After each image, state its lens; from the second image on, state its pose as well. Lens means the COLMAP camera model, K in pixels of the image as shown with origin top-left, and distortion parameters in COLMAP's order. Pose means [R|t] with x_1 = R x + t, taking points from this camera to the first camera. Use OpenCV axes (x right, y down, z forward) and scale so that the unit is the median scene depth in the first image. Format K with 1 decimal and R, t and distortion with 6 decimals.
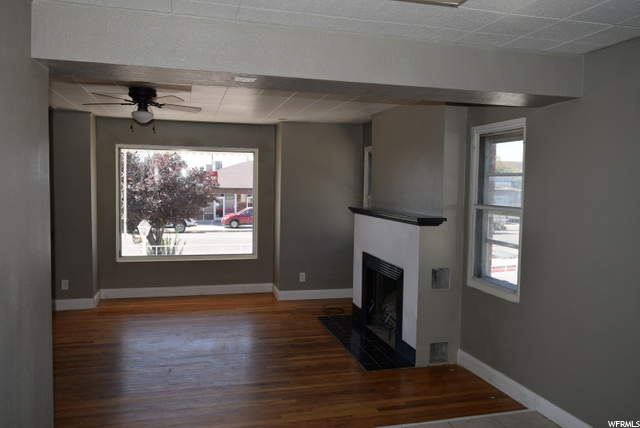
lens RADIAL K [[494.1, 0, 320.0], [0, 494.1, 214.0], [0, 0, 1]] dist [-0.019584, -0.000767]
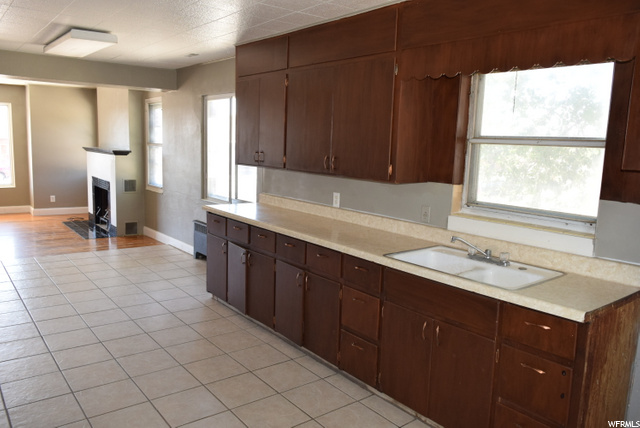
lens RADIAL K [[494.1, 0, 320.0], [0, 494.1, 214.0], [0, 0, 1]] dist [-0.019584, -0.000767]
pose [[0.919901, -0.043574, 0.389722, 0.148712], [0.006278, 0.995317, 0.096465, 0.054797], [-0.392100, -0.086292, 0.915867, -0.722212]]
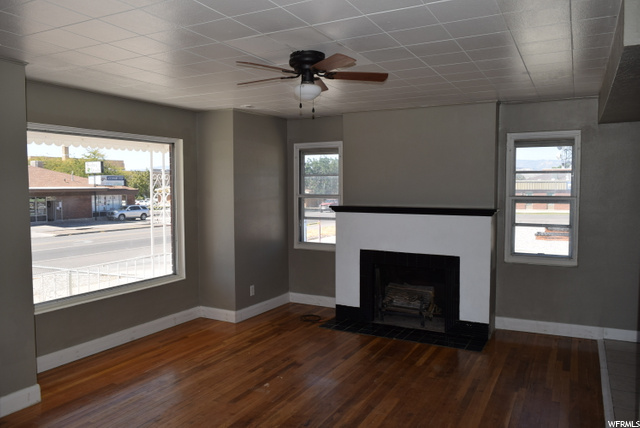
lens RADIAL K [[494.1, 0, 320.0], [0, 494.1, 214.0], [0, 0, 1]] dist [-0.019584, -0.000767]
pose [[0.683284, -0.061478, 0.727560, -0.742972], [0.059193, 0.997833, 0.028725, -0.030578], [-0.727749, 0.023440, 0.685443, 0.409508]]
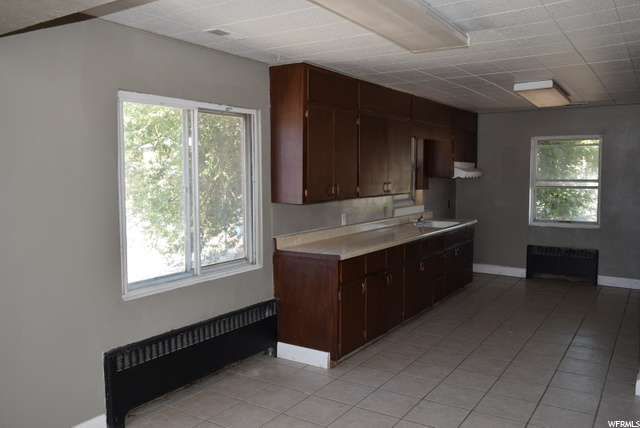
lens RADIAL K [[521.9, 0, 320.0], [0, 521.9, 214.0], [0, 0, 1]] dist [-0.013051, -0.004177]
pose [[-0.661822, -0.075488, 0.745851, -0.239319], [0.039694, 0.989993, 0.135420, -0.039545], [-0.748610, 0.119230, -0.652202, 0.665706]]
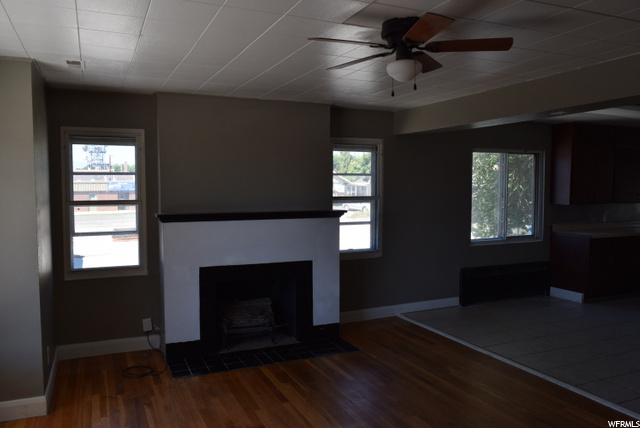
lens RADIAL K [[494.1, 0, 320.0], [0, 494.1, 214.0], [0, 0, 1]] dist [-0.019584, -0.000767]
pose [[-0.162022, -0.075250, 0.983914, -0.781037], [0.060410, 0.994462, 0.086005, -0.072679], [-0.984936, 0.073373, -0.156578, 1.005131]]
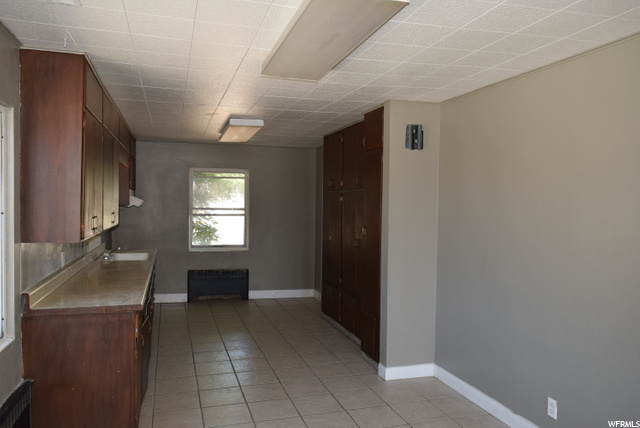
lens RADIAL K [[494.1, 0, 320.0], [0, 494.1, 214.0], [0, 0, 1]] dist [-0.019584, -0.000767]
pose [[-0.999190, -0.030456, -0.026317, 0.109325], [-0.032682, 0.995516, 0.088768, -0.038417], [0.023496, 0.089556, -0.995705, 0.722804]]
